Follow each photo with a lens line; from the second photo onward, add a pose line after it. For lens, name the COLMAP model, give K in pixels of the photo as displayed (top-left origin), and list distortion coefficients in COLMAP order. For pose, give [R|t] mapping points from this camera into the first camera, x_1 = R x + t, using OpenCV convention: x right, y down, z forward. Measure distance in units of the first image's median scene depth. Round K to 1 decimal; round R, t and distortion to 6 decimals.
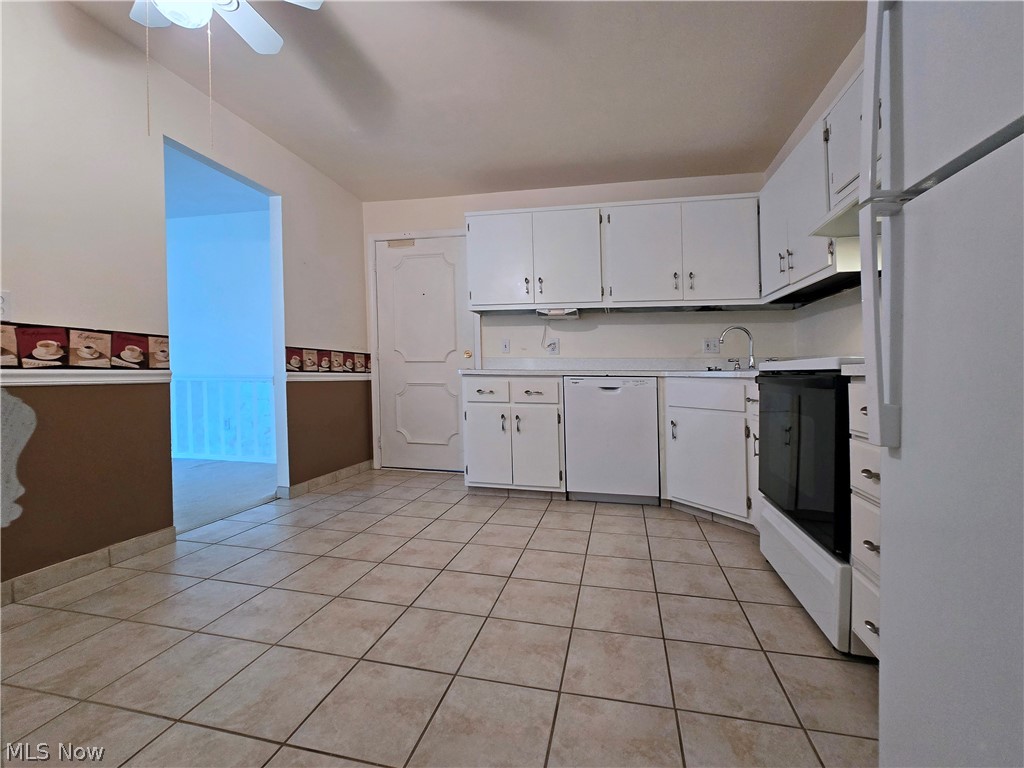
lens RADIAL K [[419.8, 0, 511.6], [0, 419.8, 375.2], [0, 0, 1]] dist [-0.000273, 0.000055]
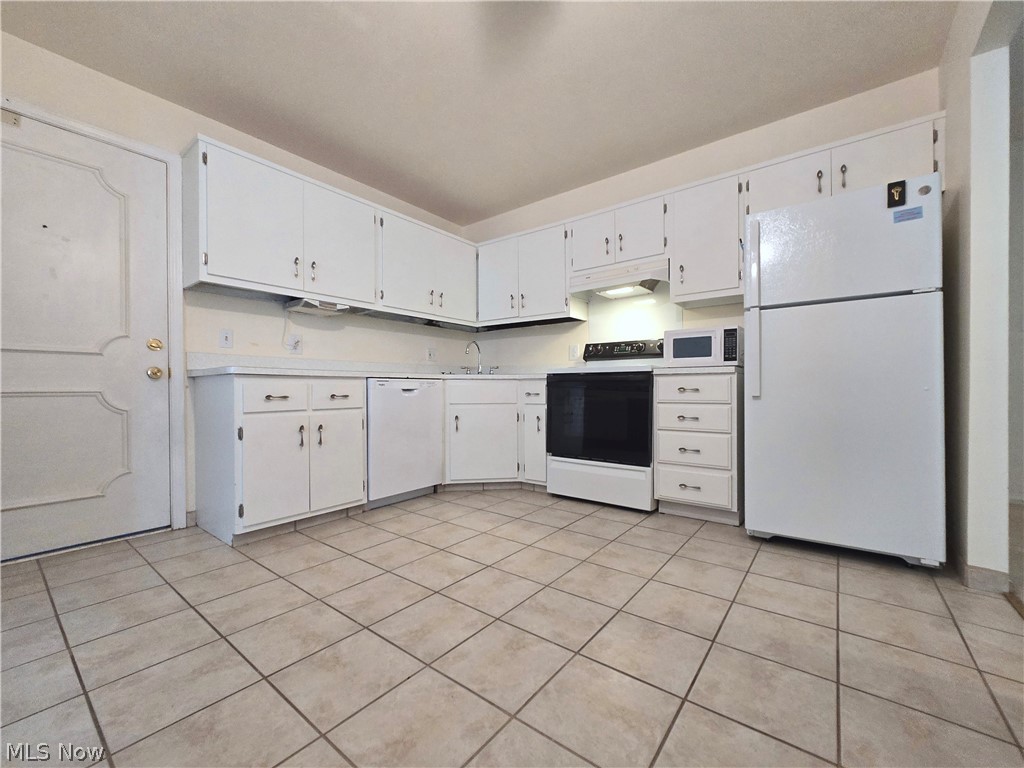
lens RADIAL K [[417.6, 0, 512.0], [0, 417.6, 384.0], [0, 0, 1]] dist [-0.001612, 0.000127]
pose [[0.440513, -0.000619, 0.897746, -0.586425], [0.008430, 0.999959, -0.003447, 0.022209], [-0.897707, 0.009086, 0.440500, 0.315119]]
